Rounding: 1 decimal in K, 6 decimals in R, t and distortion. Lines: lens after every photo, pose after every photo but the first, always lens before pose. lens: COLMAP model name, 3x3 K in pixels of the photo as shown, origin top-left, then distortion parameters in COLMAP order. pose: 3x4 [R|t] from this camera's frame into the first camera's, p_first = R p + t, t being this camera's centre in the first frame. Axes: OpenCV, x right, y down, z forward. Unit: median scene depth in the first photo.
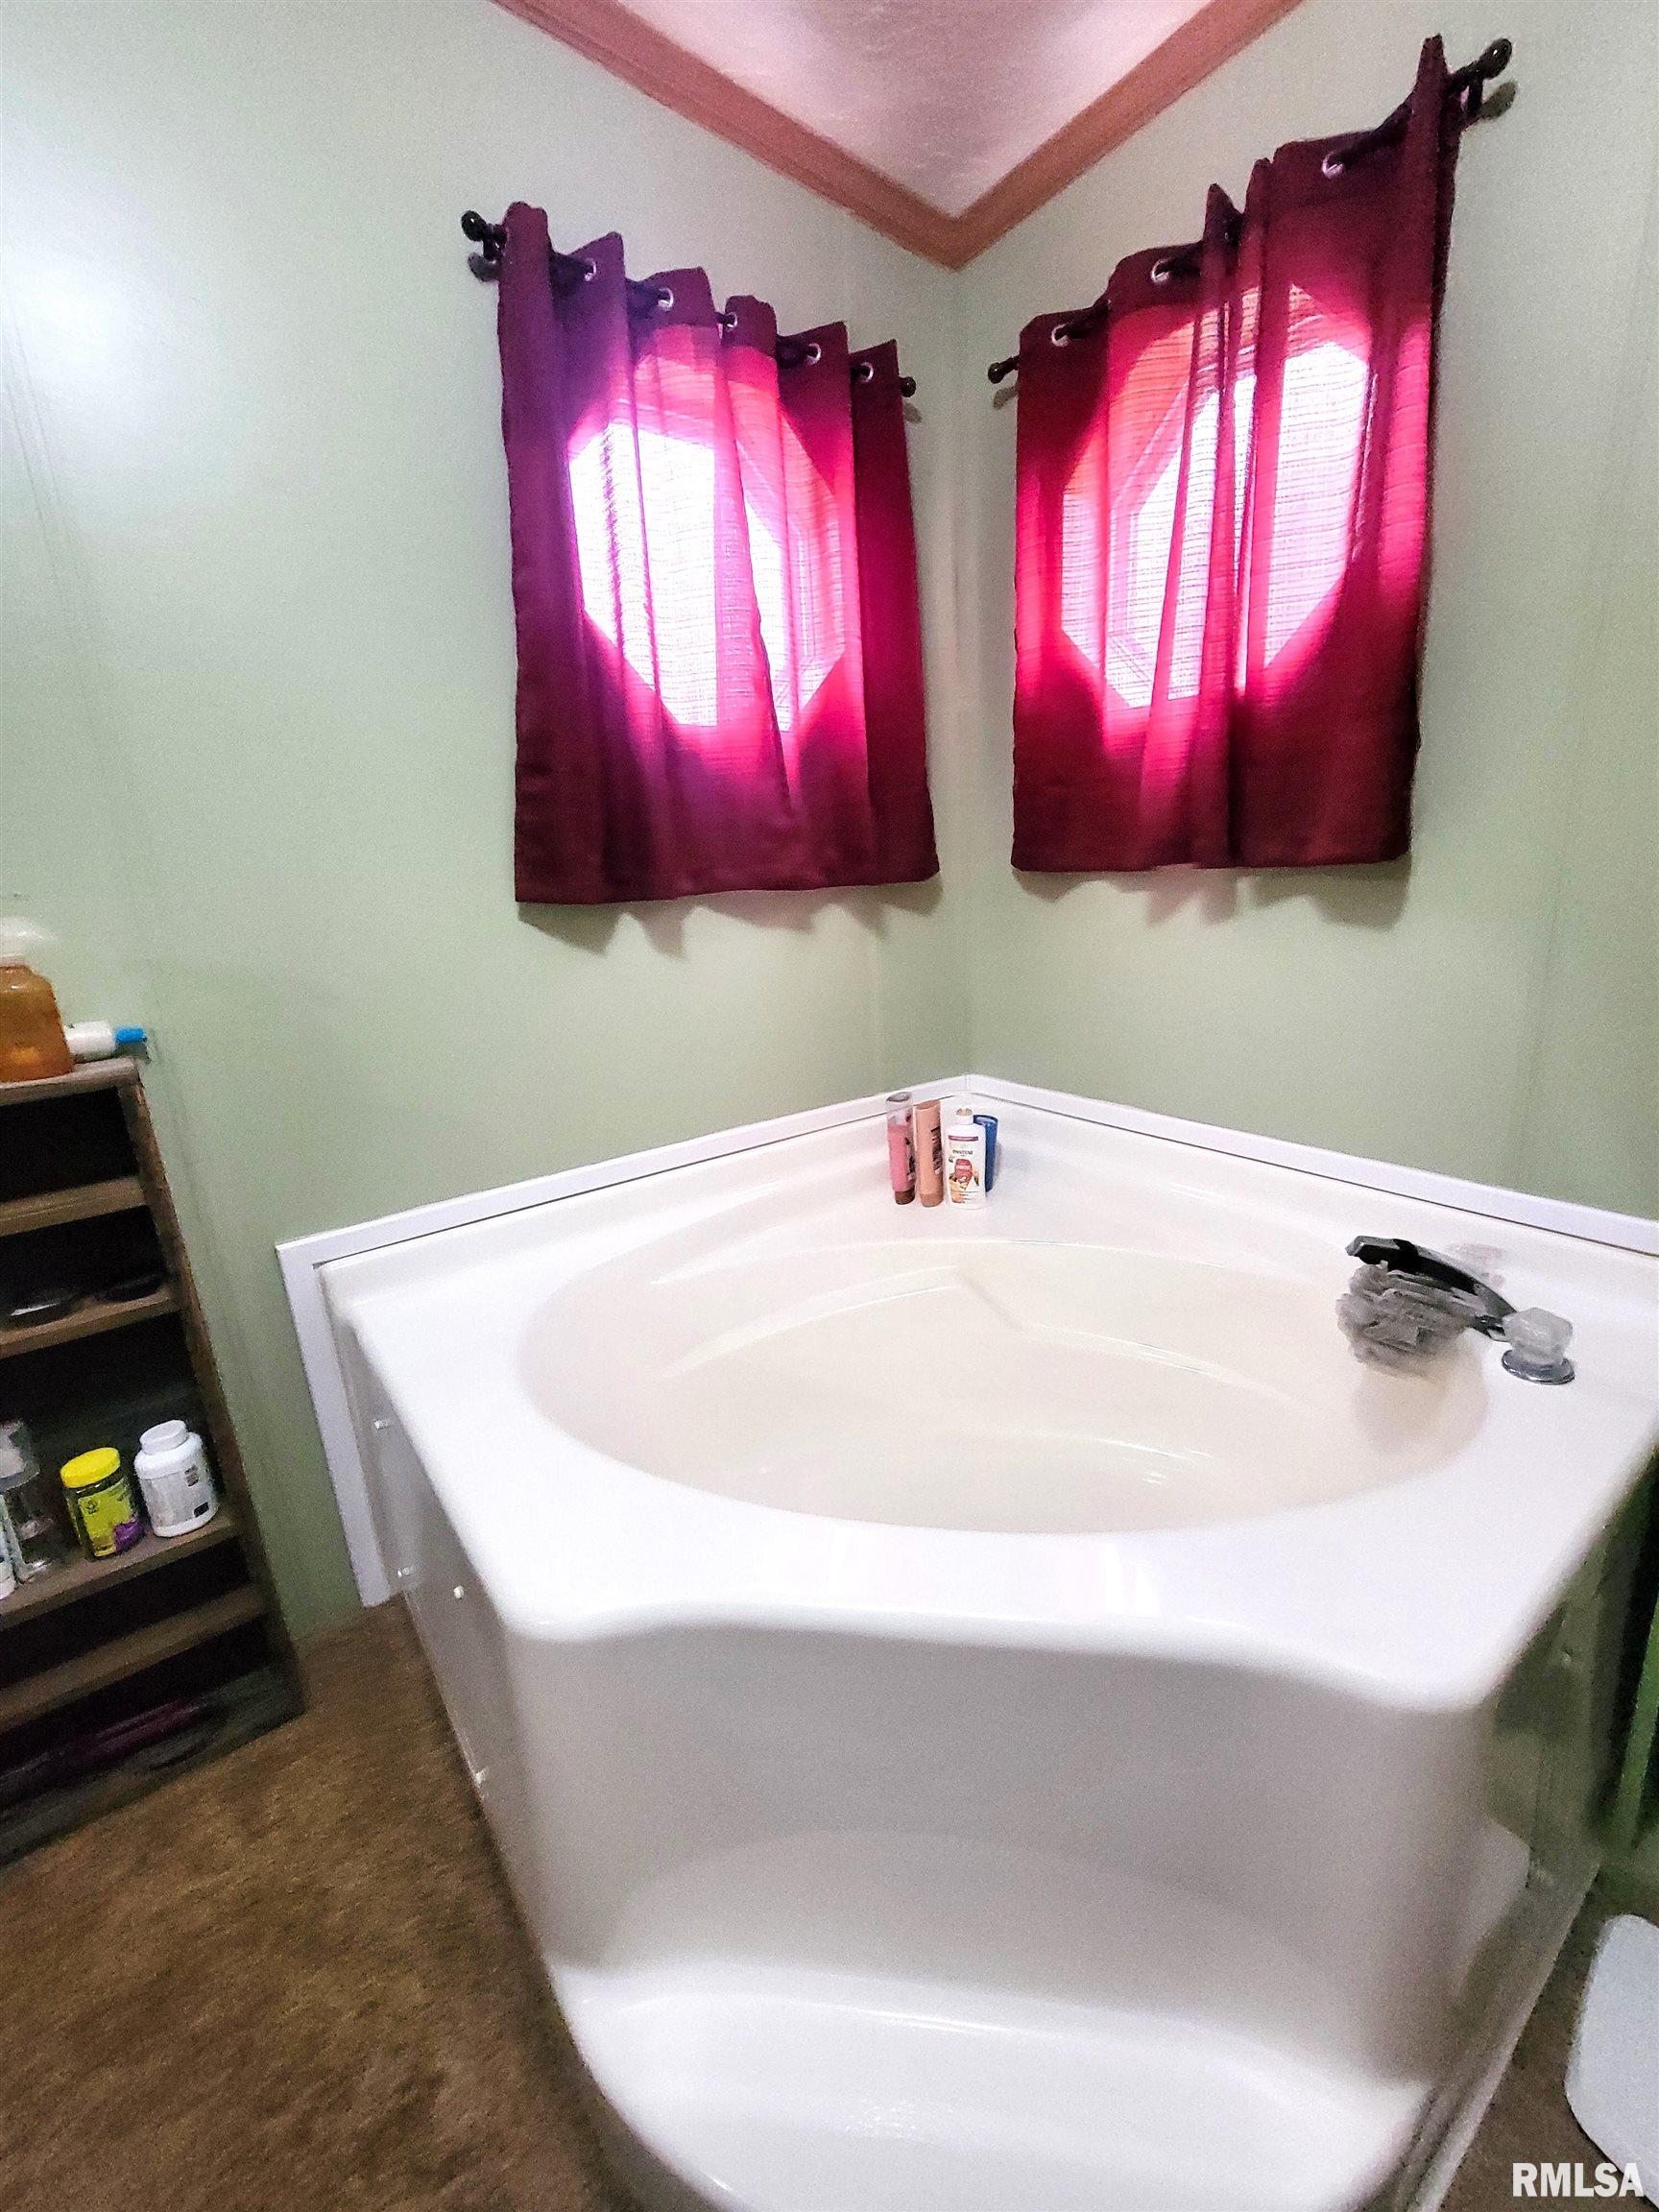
lens RADIAL K [[908.7, 0, 828.5], [0, 908.7, 1101.9], [0, 0, 1]] dist [-0.004711, -0.000330]
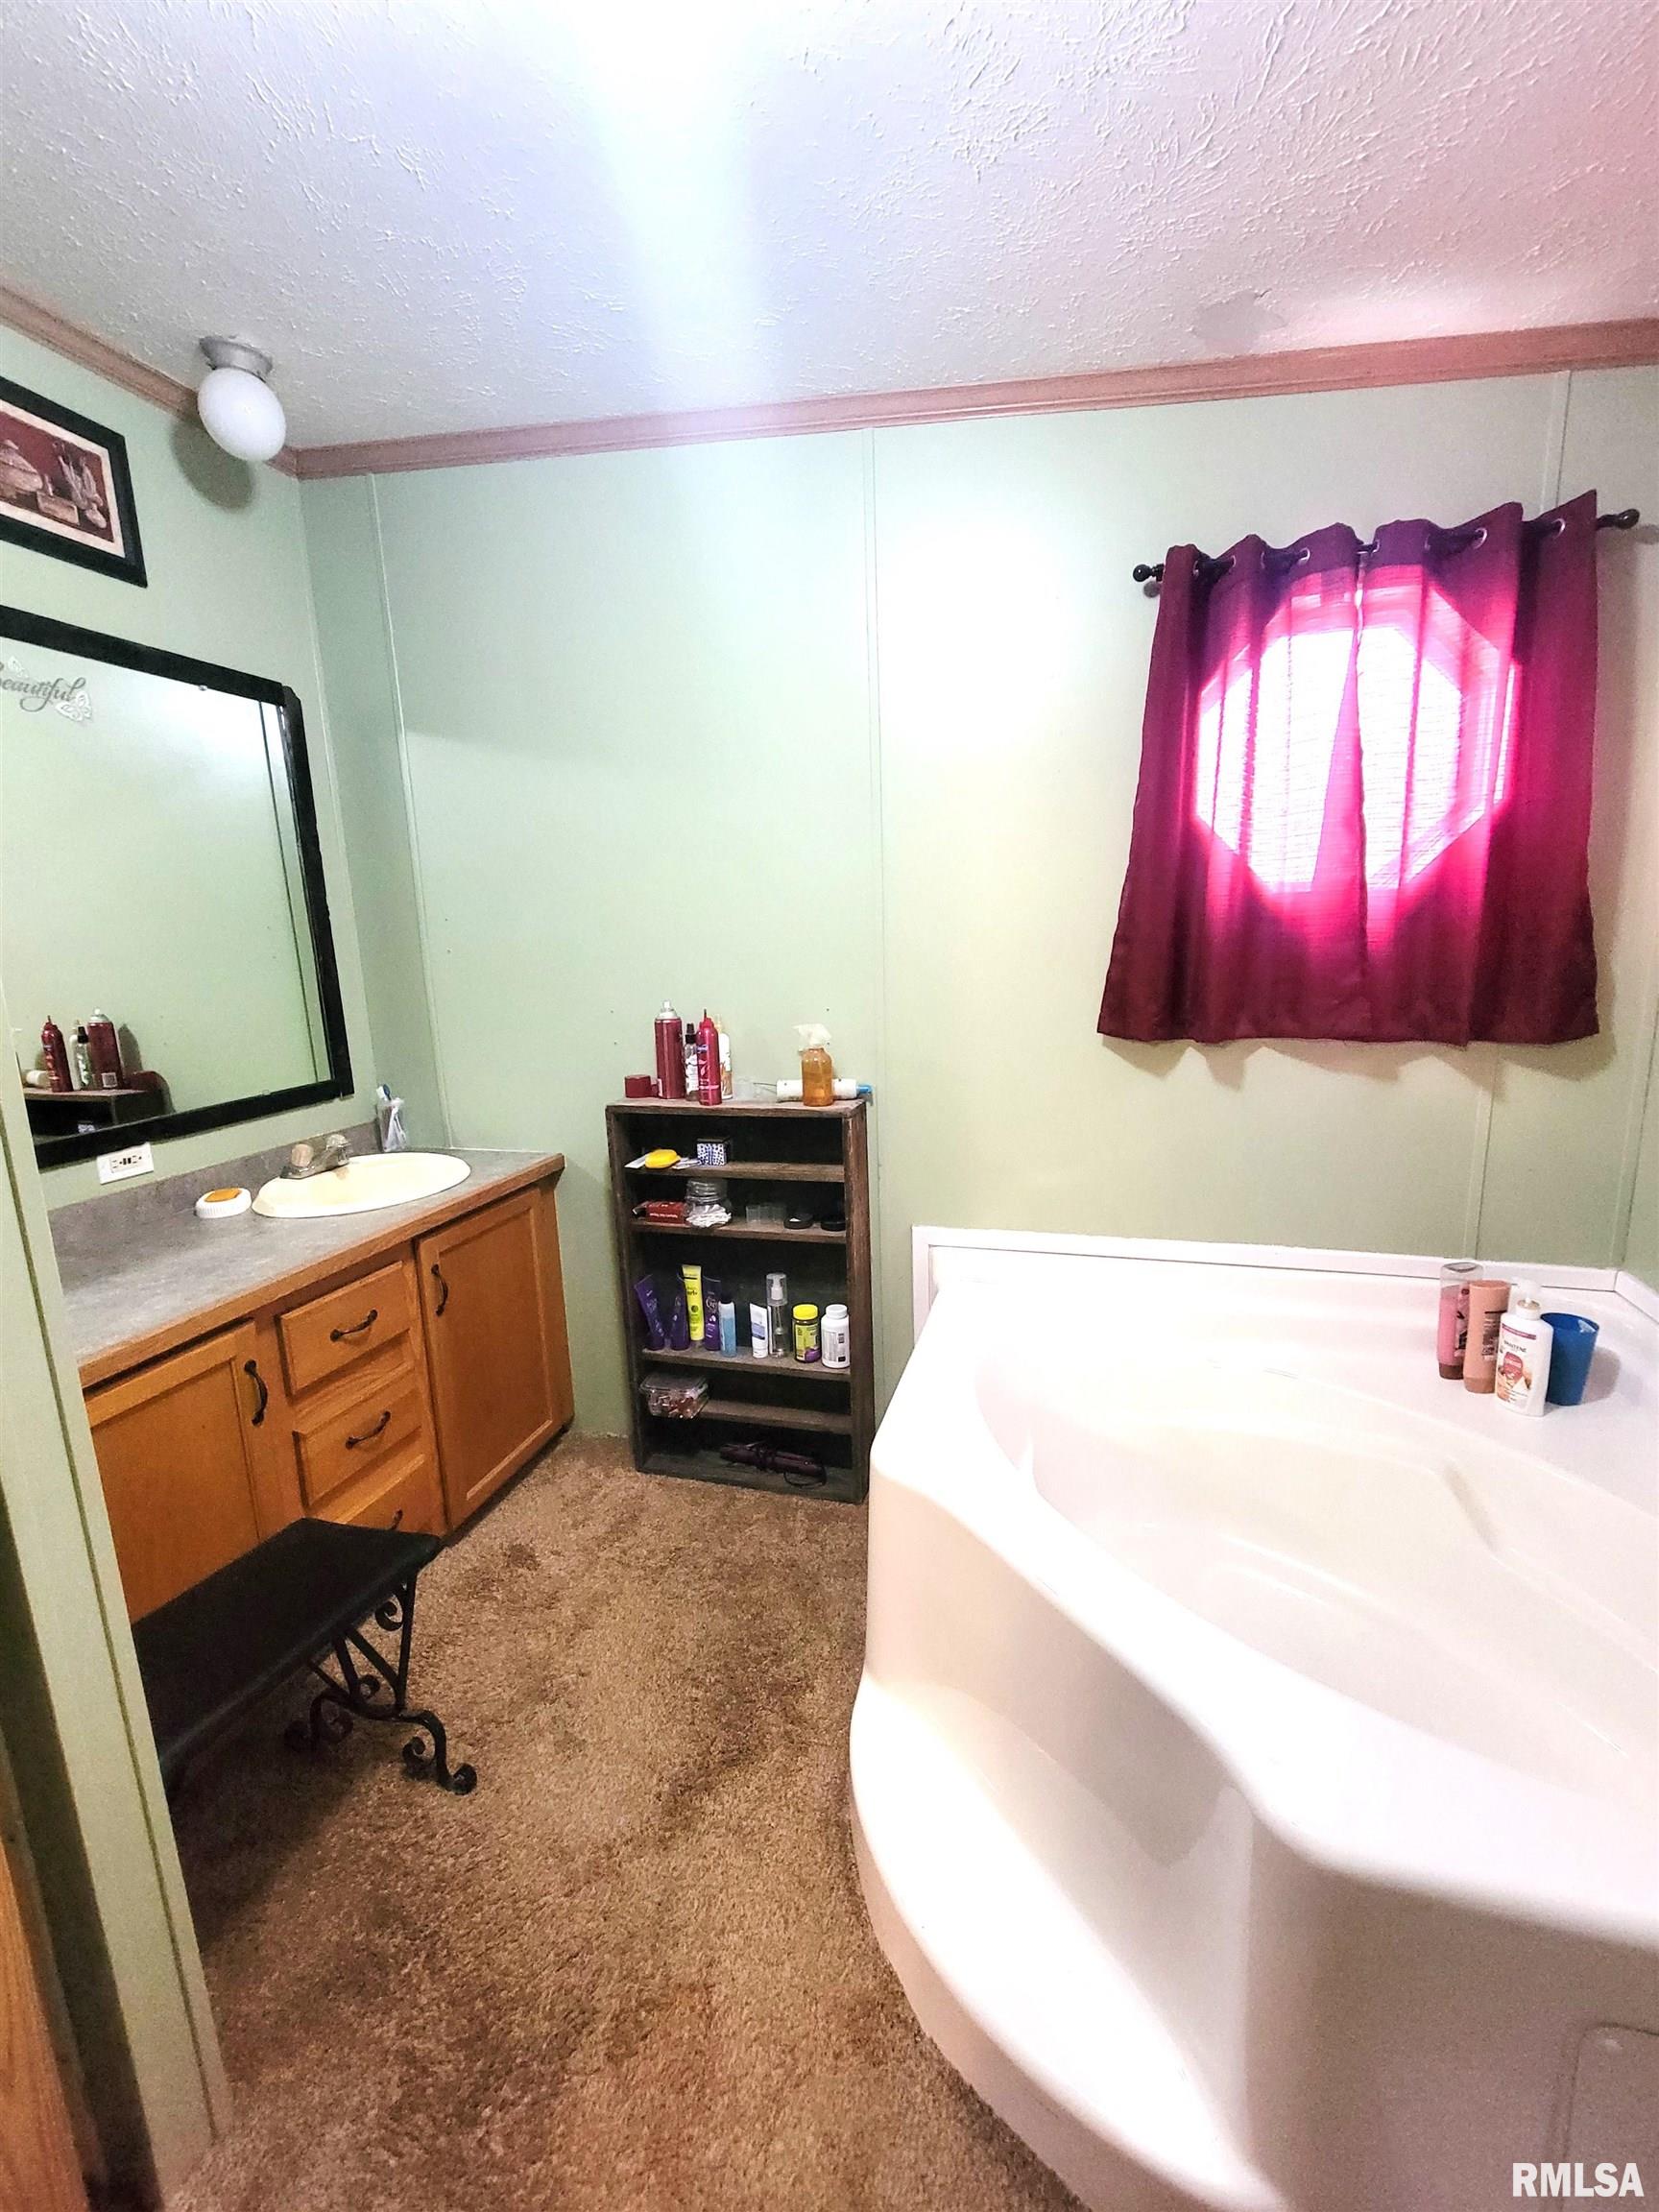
lens RADIAL K [[908.7, 0, 832.4], [0, 908.7, 1111.0], [0, 0, 1]] dist [-0.004711, -0.000330]
pose [[0.593999, 0.179299, -0.784230, 0.532013], [-0.210191, 0.975574, 0.063842, -0.113916], [0.776521, 0.126916, 0.617177, -0.140784]]
